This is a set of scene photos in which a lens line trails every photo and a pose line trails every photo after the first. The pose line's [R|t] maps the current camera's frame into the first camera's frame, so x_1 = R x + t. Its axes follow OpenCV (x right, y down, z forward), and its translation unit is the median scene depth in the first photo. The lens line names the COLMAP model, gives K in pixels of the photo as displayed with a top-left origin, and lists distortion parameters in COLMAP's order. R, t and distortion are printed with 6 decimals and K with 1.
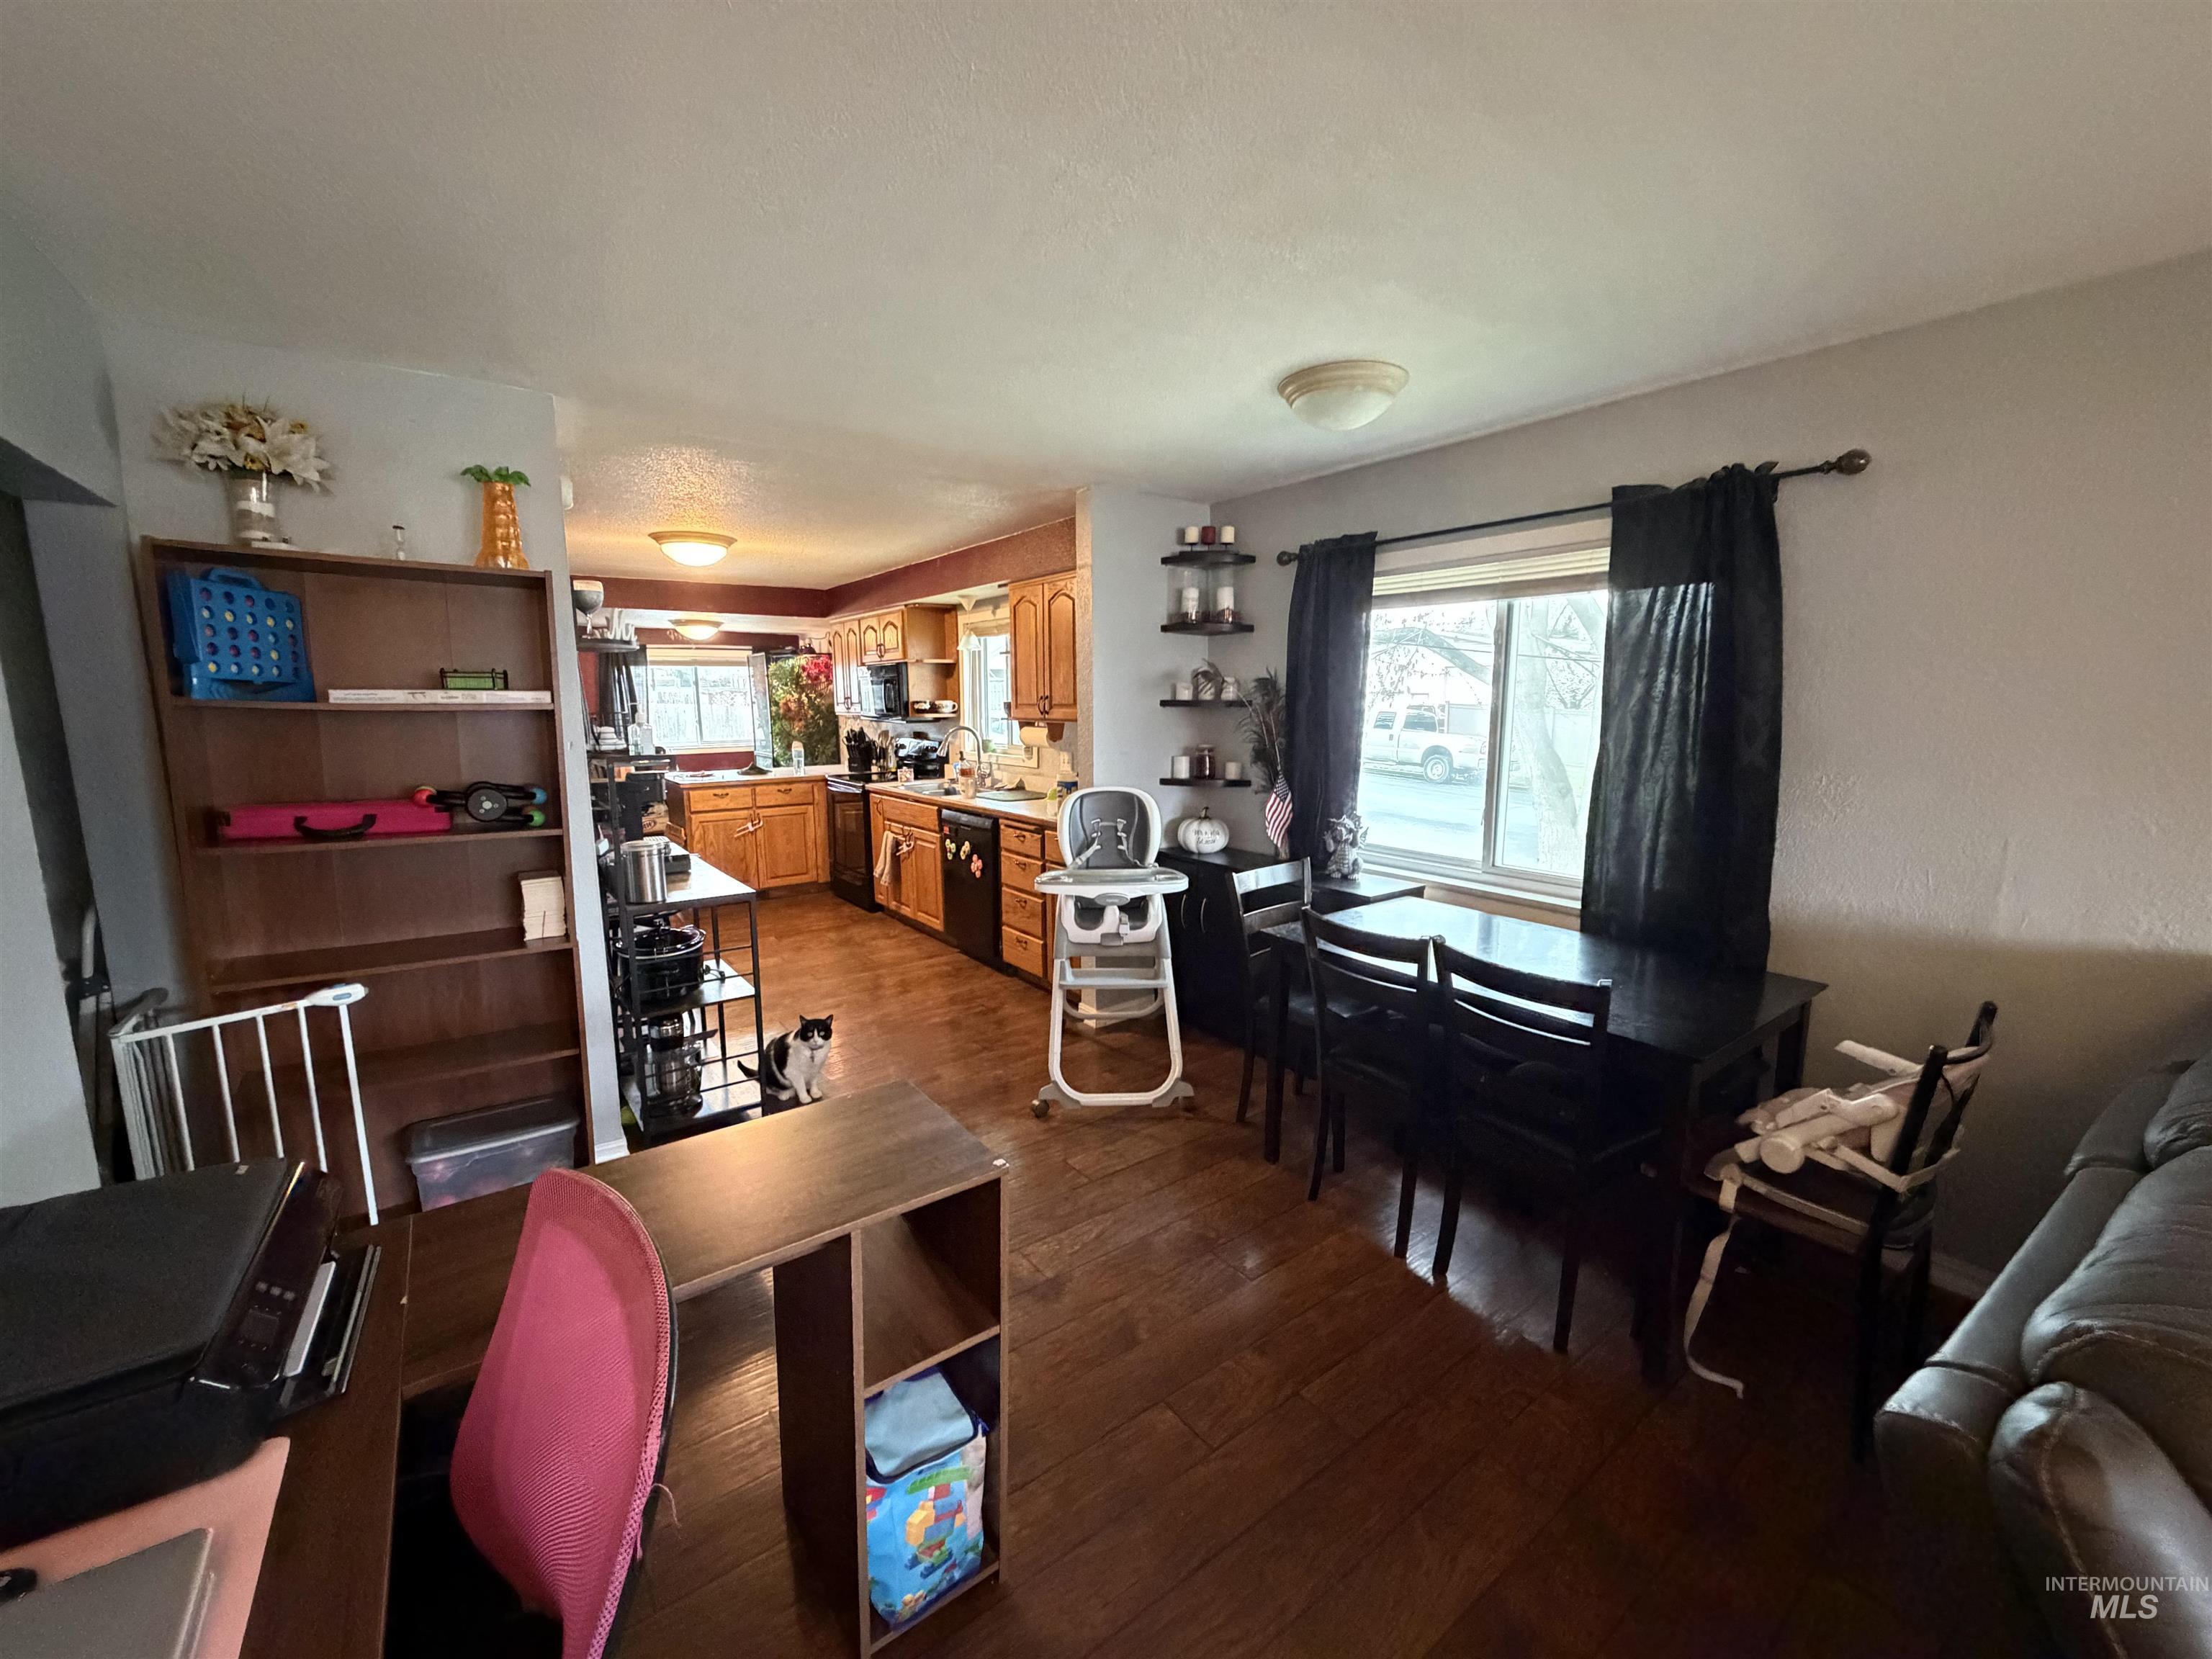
lens RADIAL K [[878.3, 0, 1108.7], [0, 878.3, 837.4], [0, 0, 1]] dist [-0.000262, 0.000399]
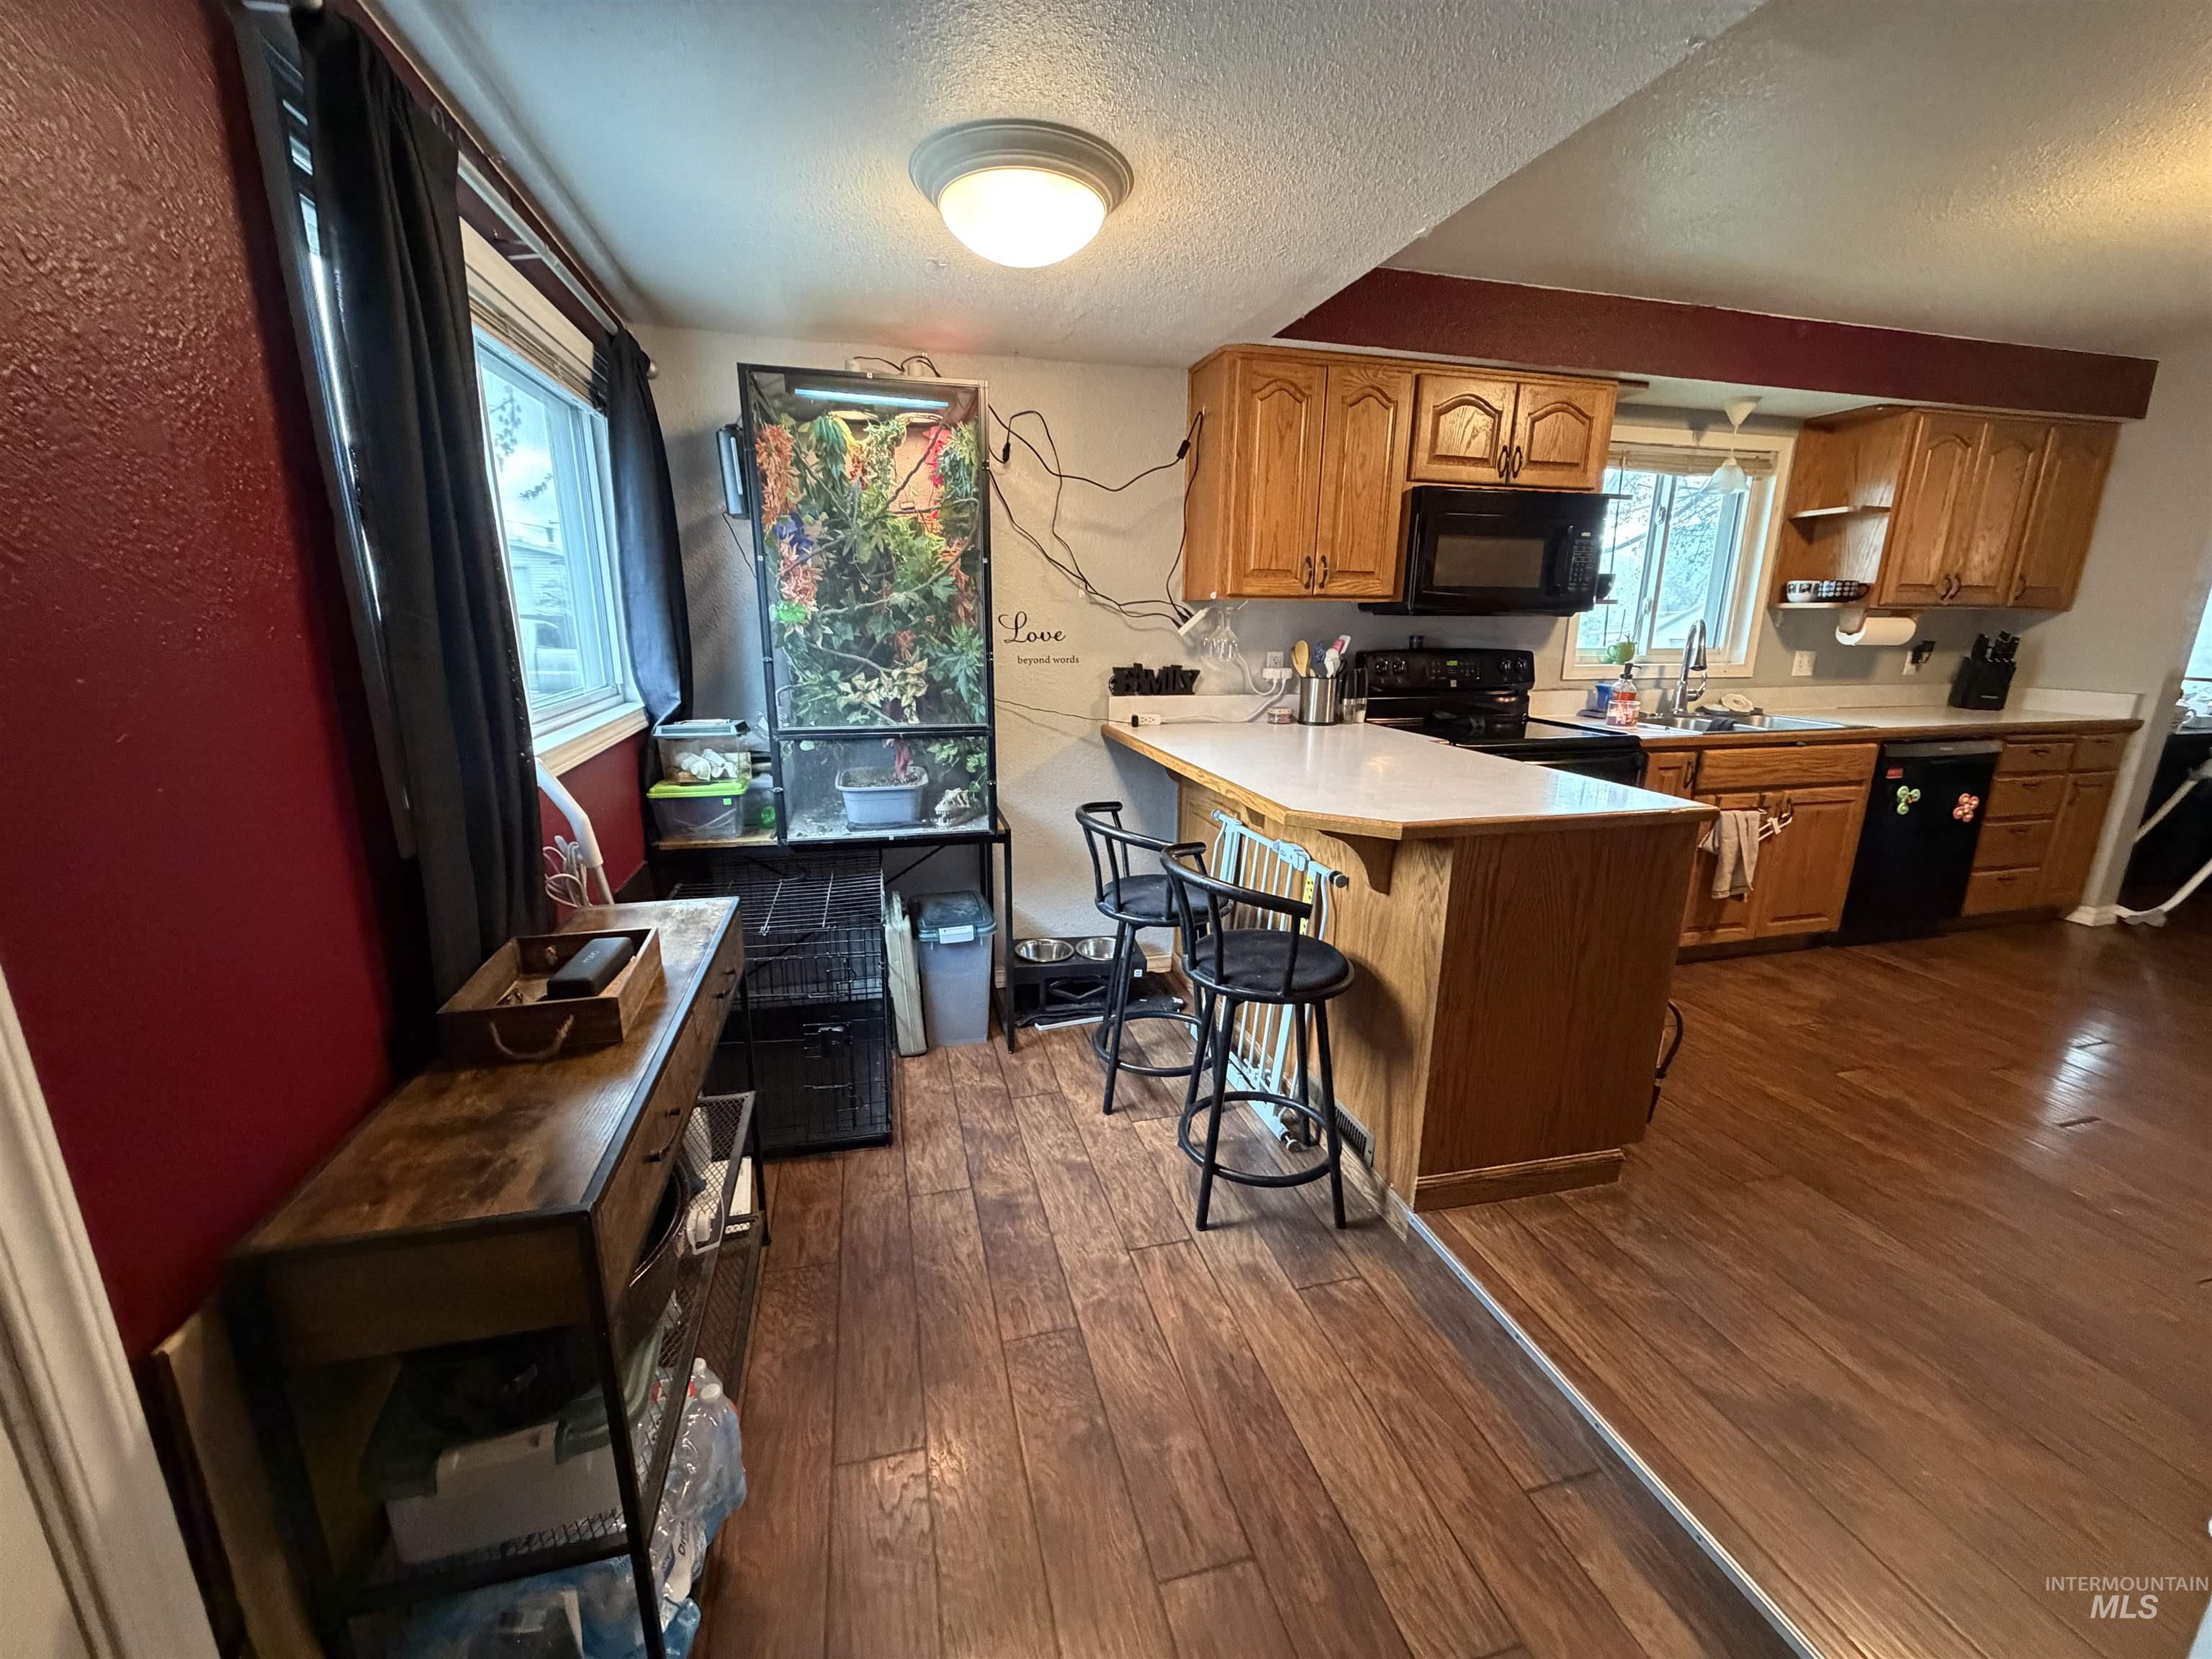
lens RADIAL K [[878.3, 0, 1099.5], [0, 878.3, 832.2], [0, 0, 1]] dist [-0.000262, 0.000399]
pose [[0.375062, -0.218485, 0.900884, -0.839317], [0.134603, 0.974364, 0.180267, -0.136853], [-0.917175, 0.053650, 0.394856, 1.058638]]
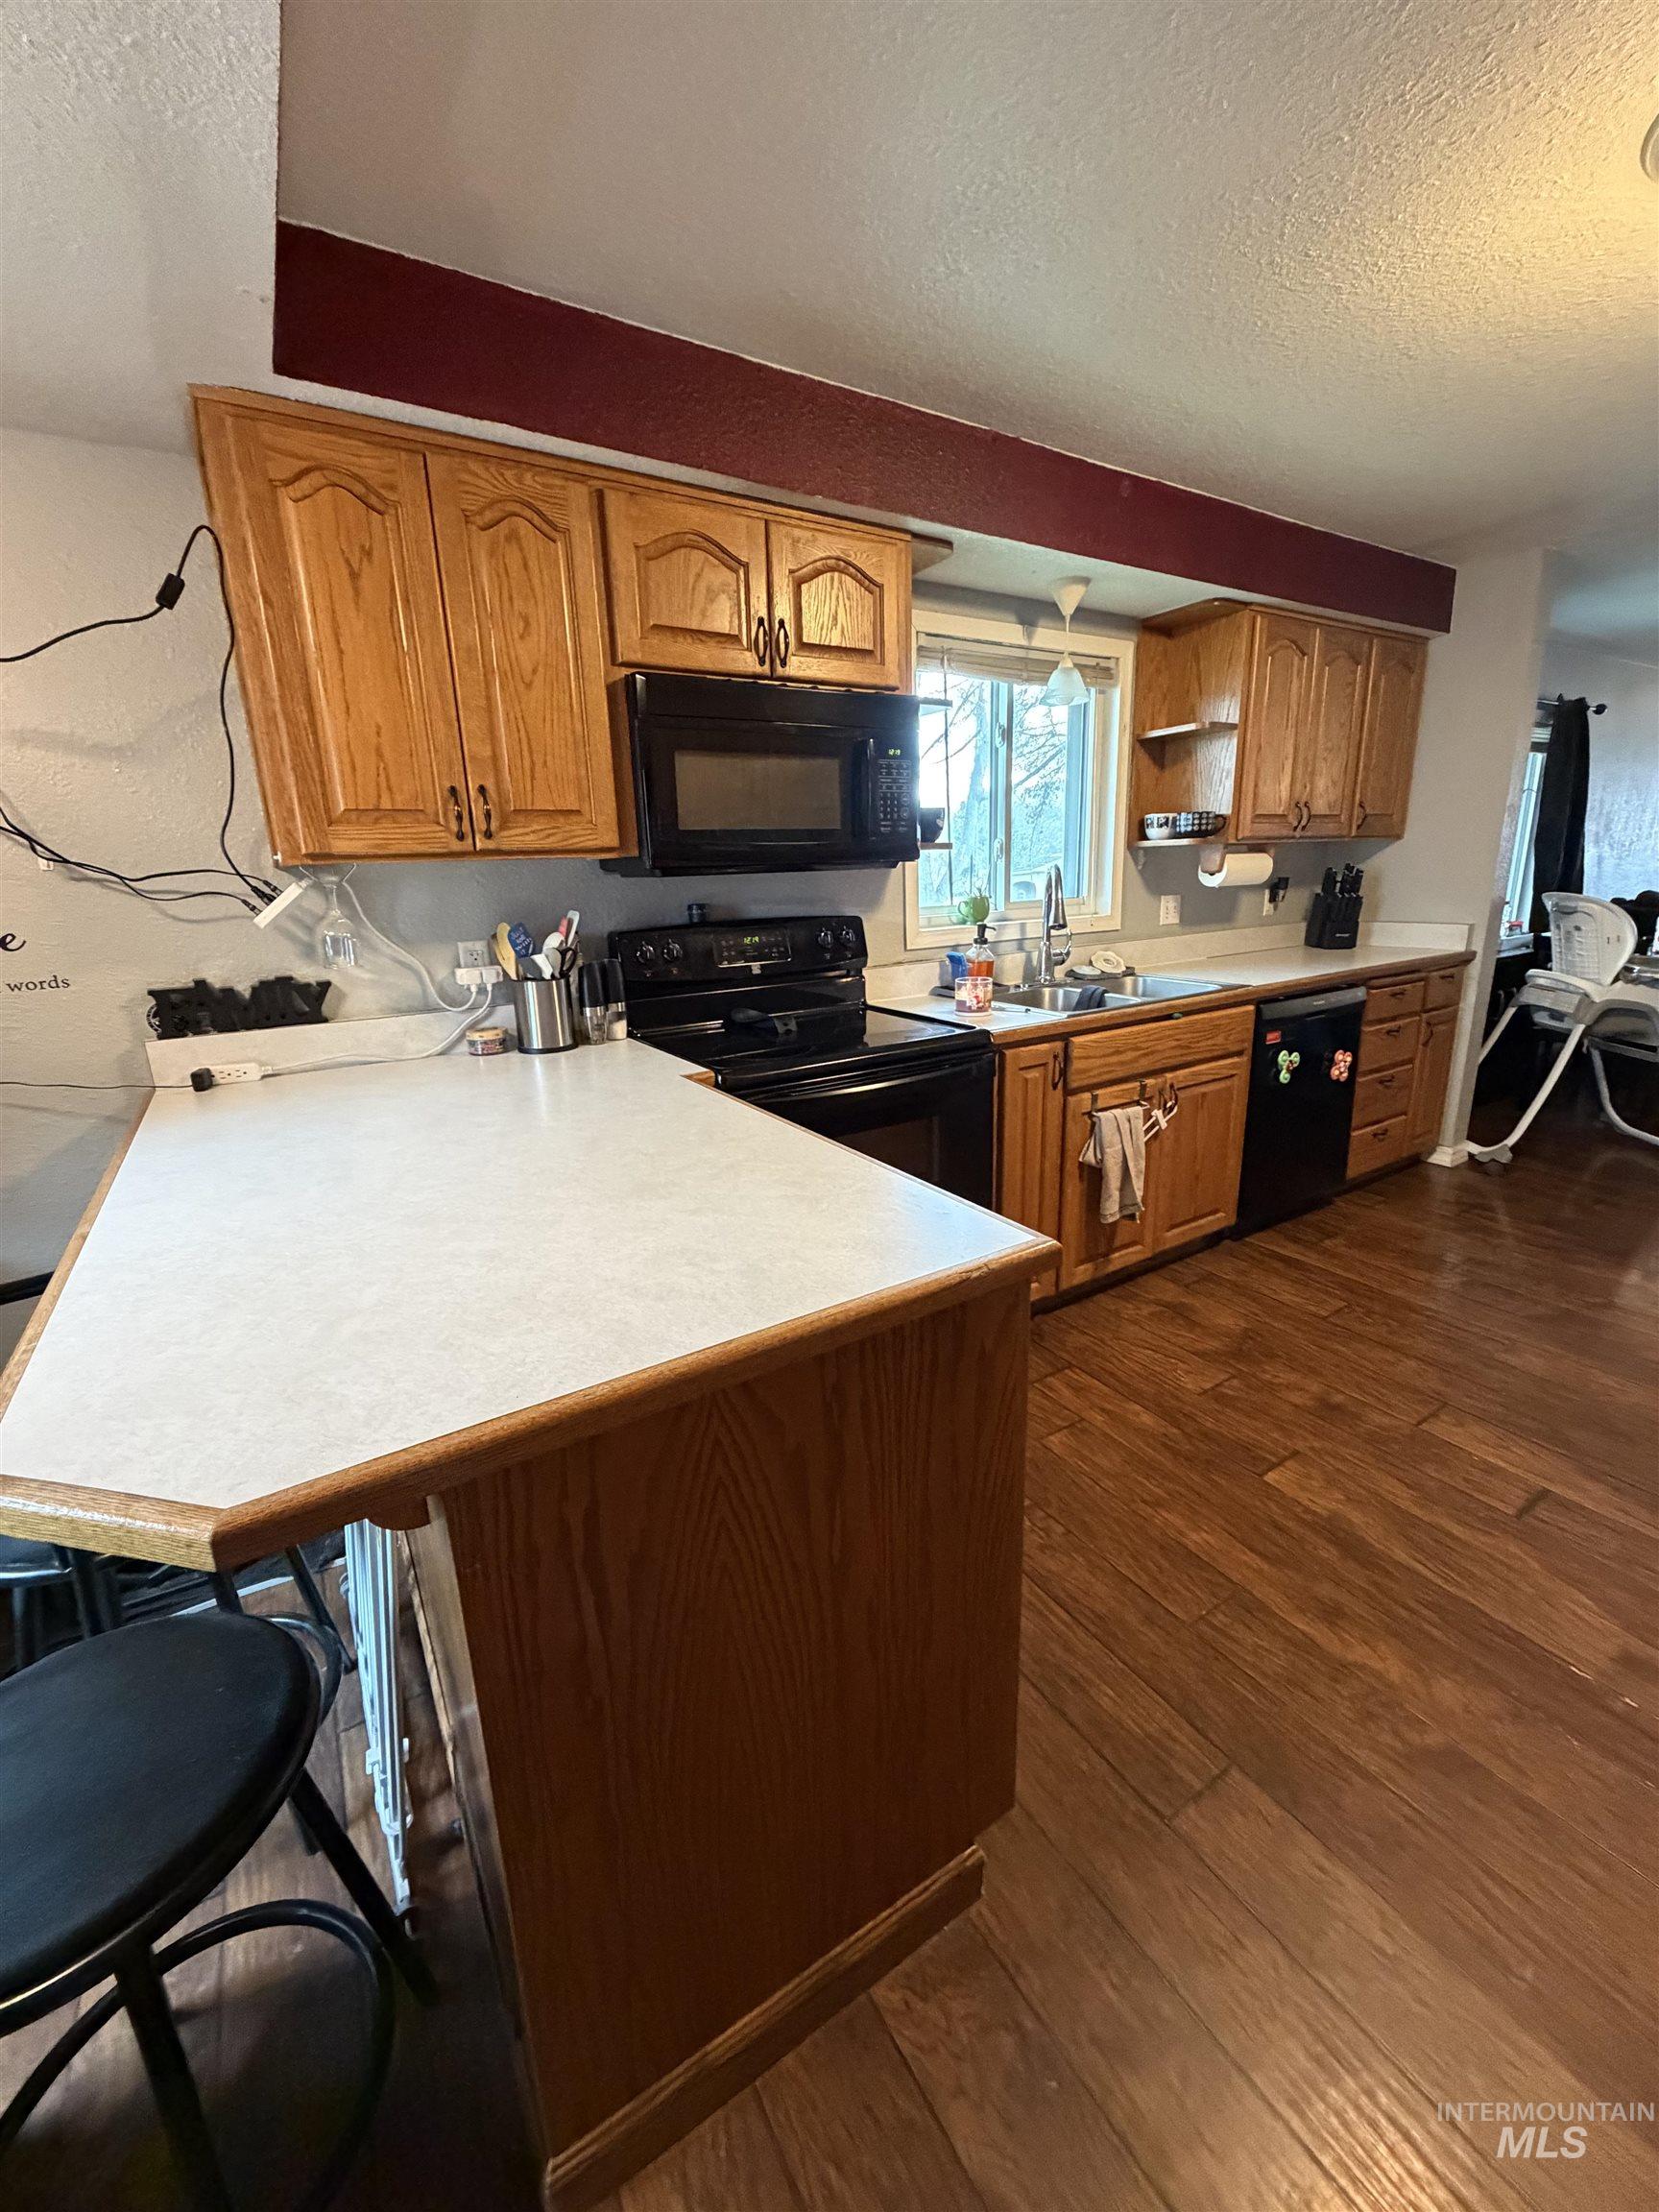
lens RADIAL K [[878.3, 0, 827.7], [0, 878.3, 1100.0], [0, 0, 1]] dist [-0.000262, 0.000399]
pose [[0.078730, -0.255391, 0.963627, -0.626405], [0.185699, 0.953466, 0.237526, -0.129624], [-0.979448, 0.160244, 0.122492, 0.997475]]
